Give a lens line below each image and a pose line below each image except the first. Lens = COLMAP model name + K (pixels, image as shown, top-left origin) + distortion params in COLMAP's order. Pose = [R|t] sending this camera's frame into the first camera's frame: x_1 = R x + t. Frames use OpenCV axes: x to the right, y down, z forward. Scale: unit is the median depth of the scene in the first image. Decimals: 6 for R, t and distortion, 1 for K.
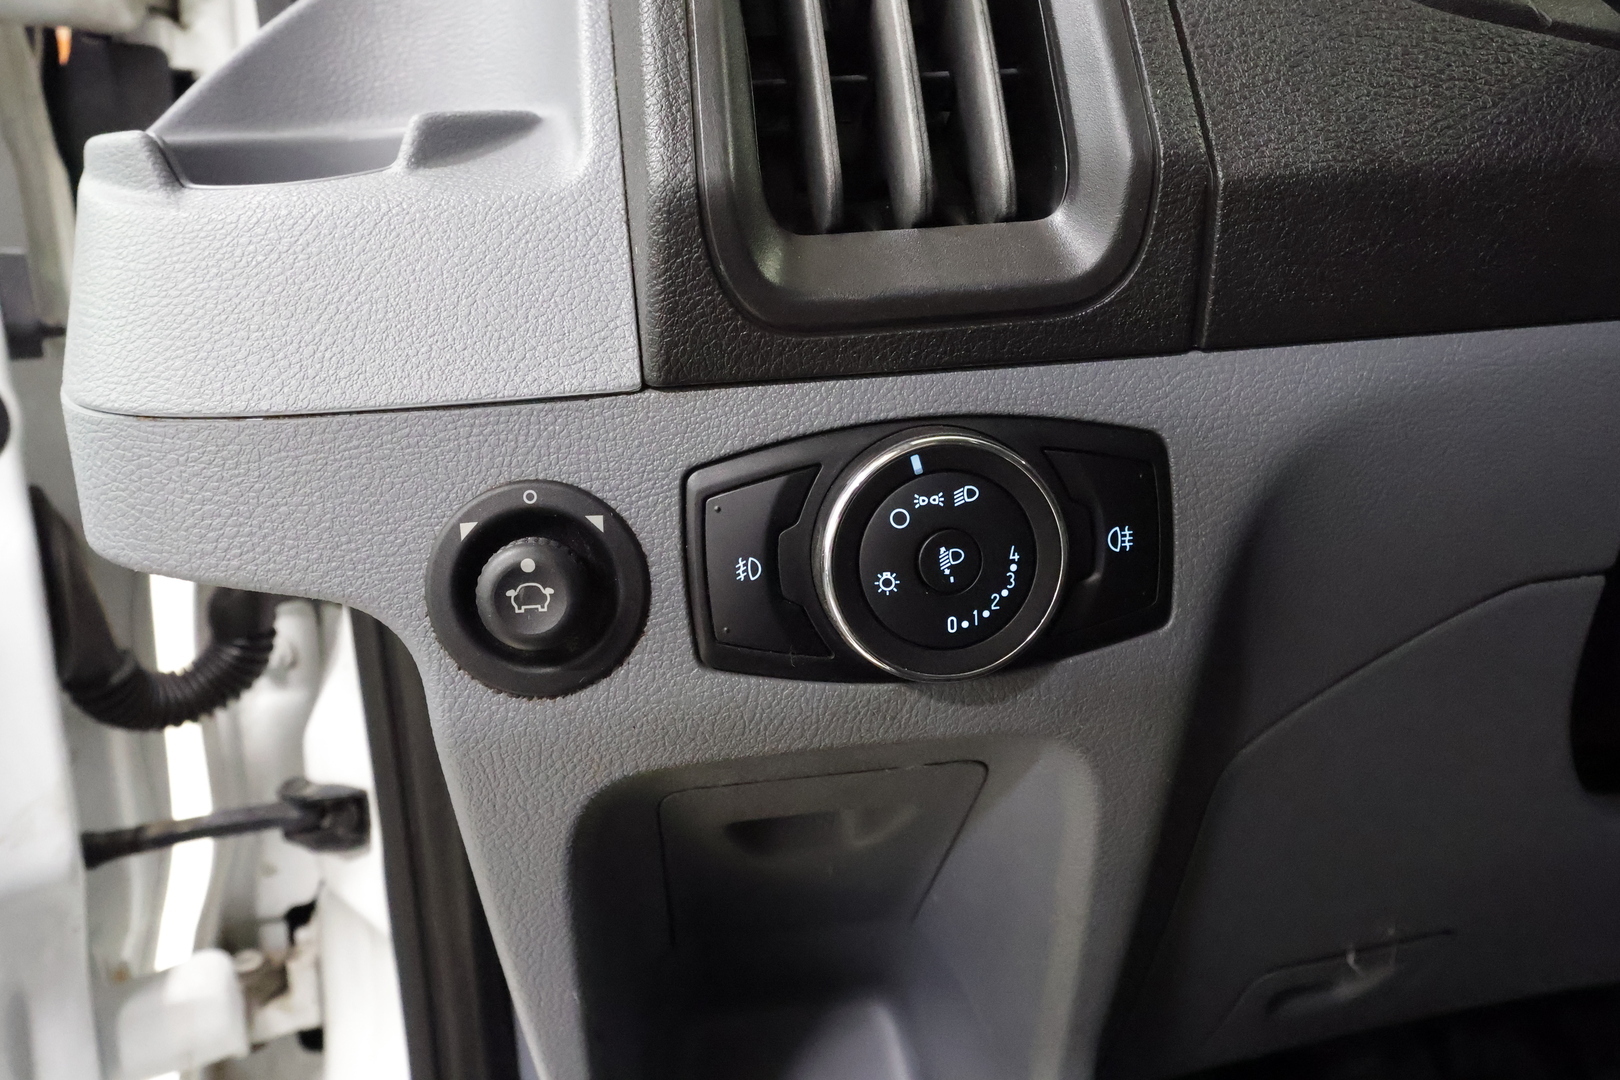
lens RADIAL K [[1267.2, 0, 810.0], [0, 1267.2, 540.0], [0, 0, 1]] dist [-0.010844, 0.004078]
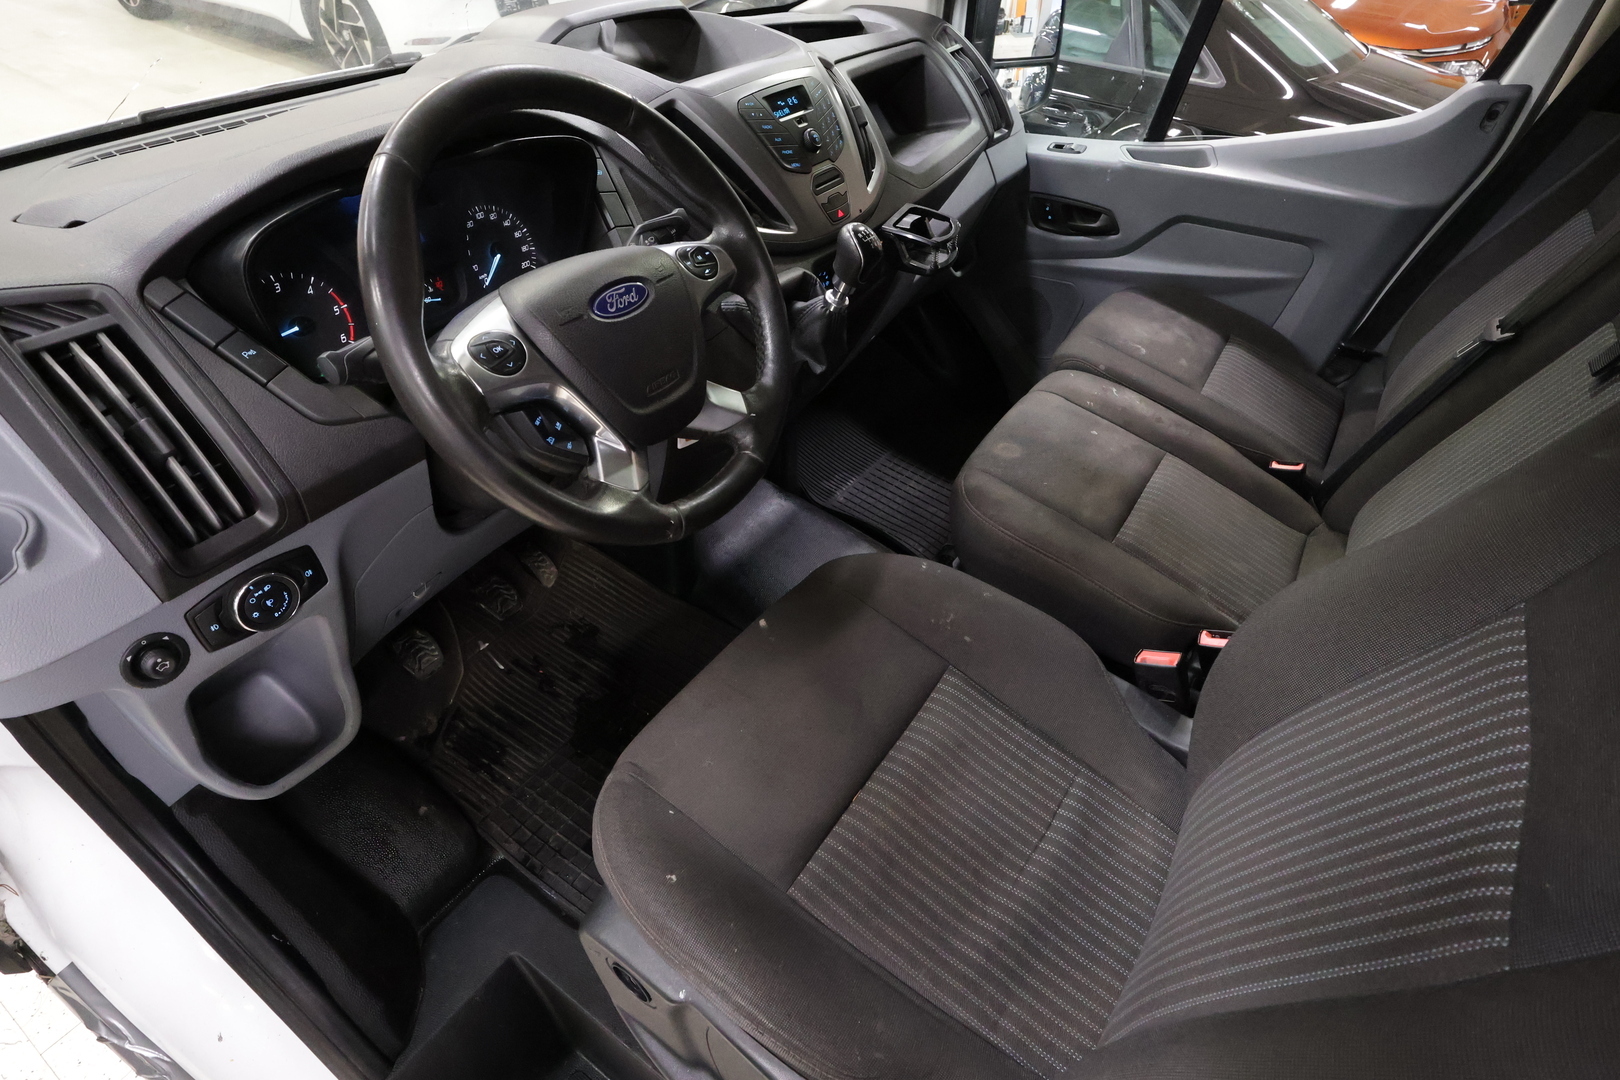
lens RADIAL K [[926.9, 0, 810.0], [0, 926.9, 540.0], [0, 0, 1]] dist [0.000790, 0.000154]
pose [[0.686169, -0.441155, 0.578407, -0.316922], [0.138864, 0.859938, 0.491145, -1.322541], [-0.714065, -0.256689, 0.651323, -2.021026]]
